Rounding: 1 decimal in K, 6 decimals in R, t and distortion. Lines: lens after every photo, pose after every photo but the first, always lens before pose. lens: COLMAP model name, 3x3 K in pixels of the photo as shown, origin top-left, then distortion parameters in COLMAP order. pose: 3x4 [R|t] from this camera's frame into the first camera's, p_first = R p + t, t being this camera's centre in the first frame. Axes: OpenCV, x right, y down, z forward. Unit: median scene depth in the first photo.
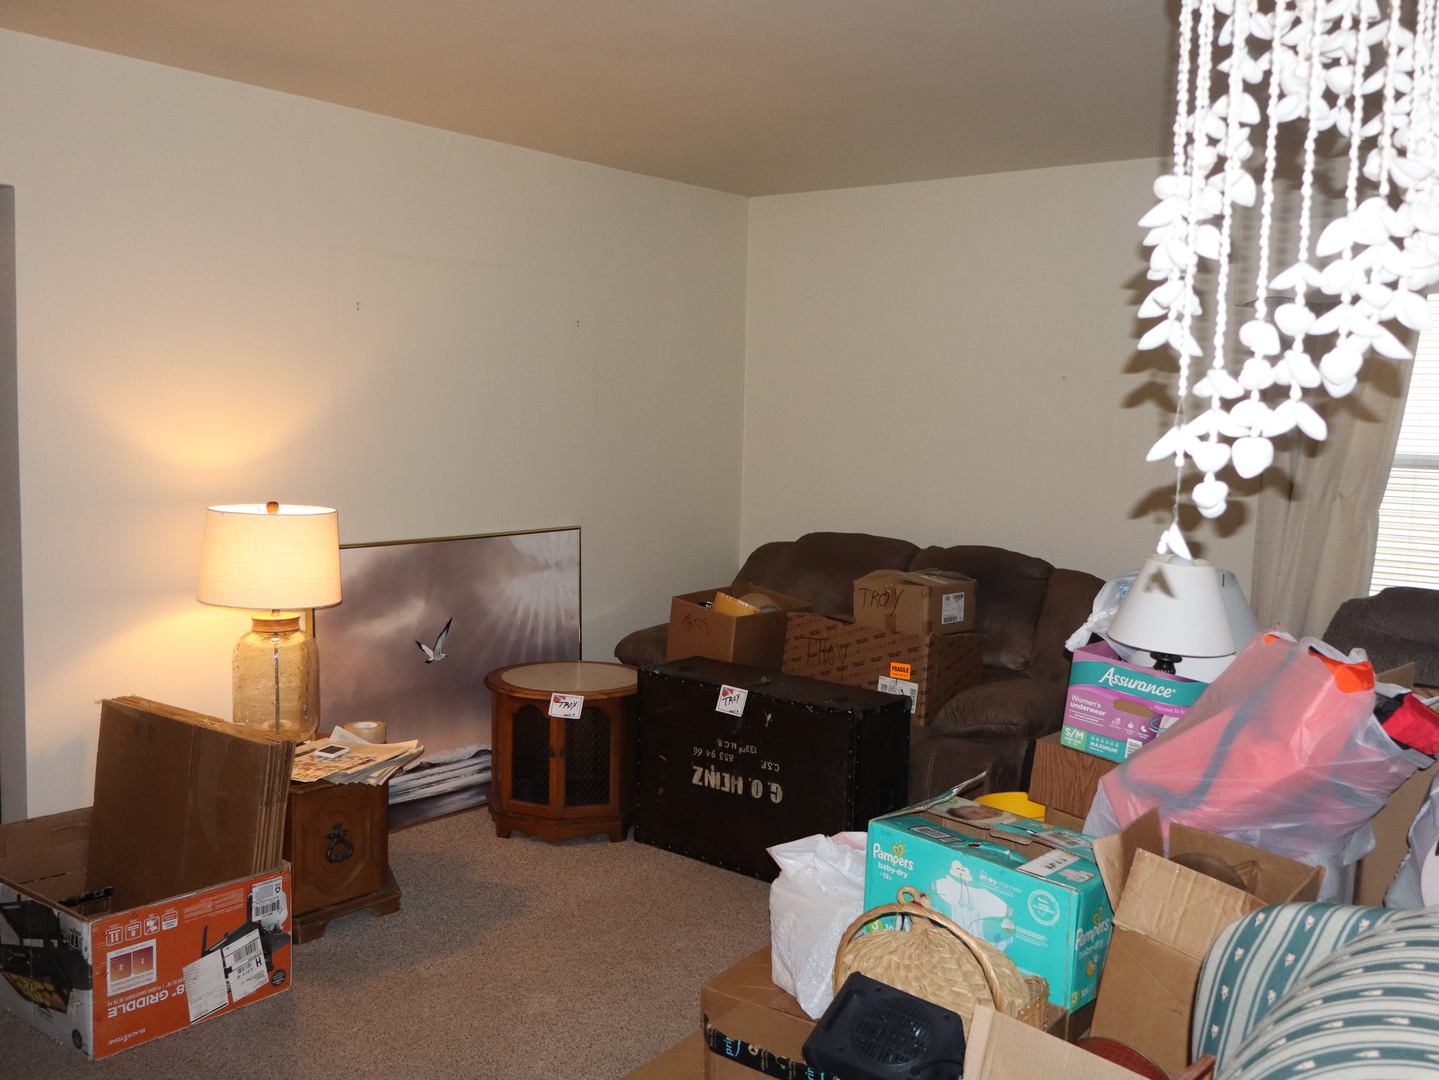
lens RADIAL K [[1358.5, 0, 721.0], [0, 1358.5, 542.4], [0, 0, 1]] dist [0.005496, 0.000000]
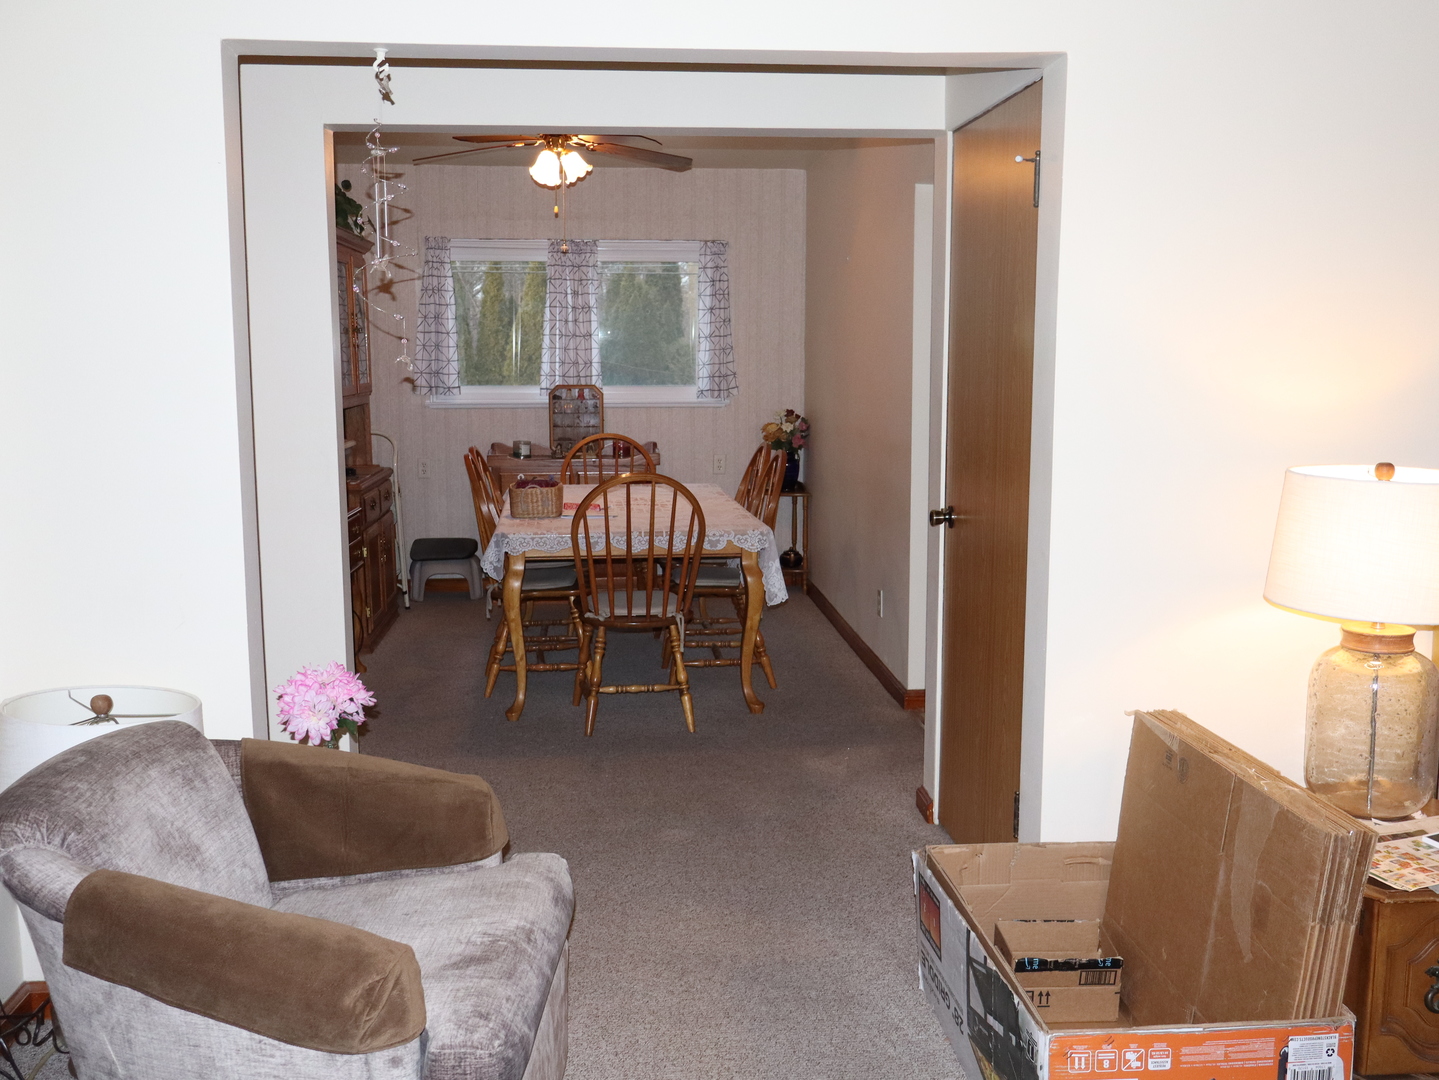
lens RADIAL K [[1358.5, 0, 721.7], [0, 1358.5, 544.6], [0, 0, 1]] dist [0.005496, 0.000000]
pose [[0.682977, 0.076478, -0.726425, -0.061108], [-0.052266, 0.997071, 0.055832, -0.010183], [0.728568, -0.000164, 0.684974, 0.303723]]
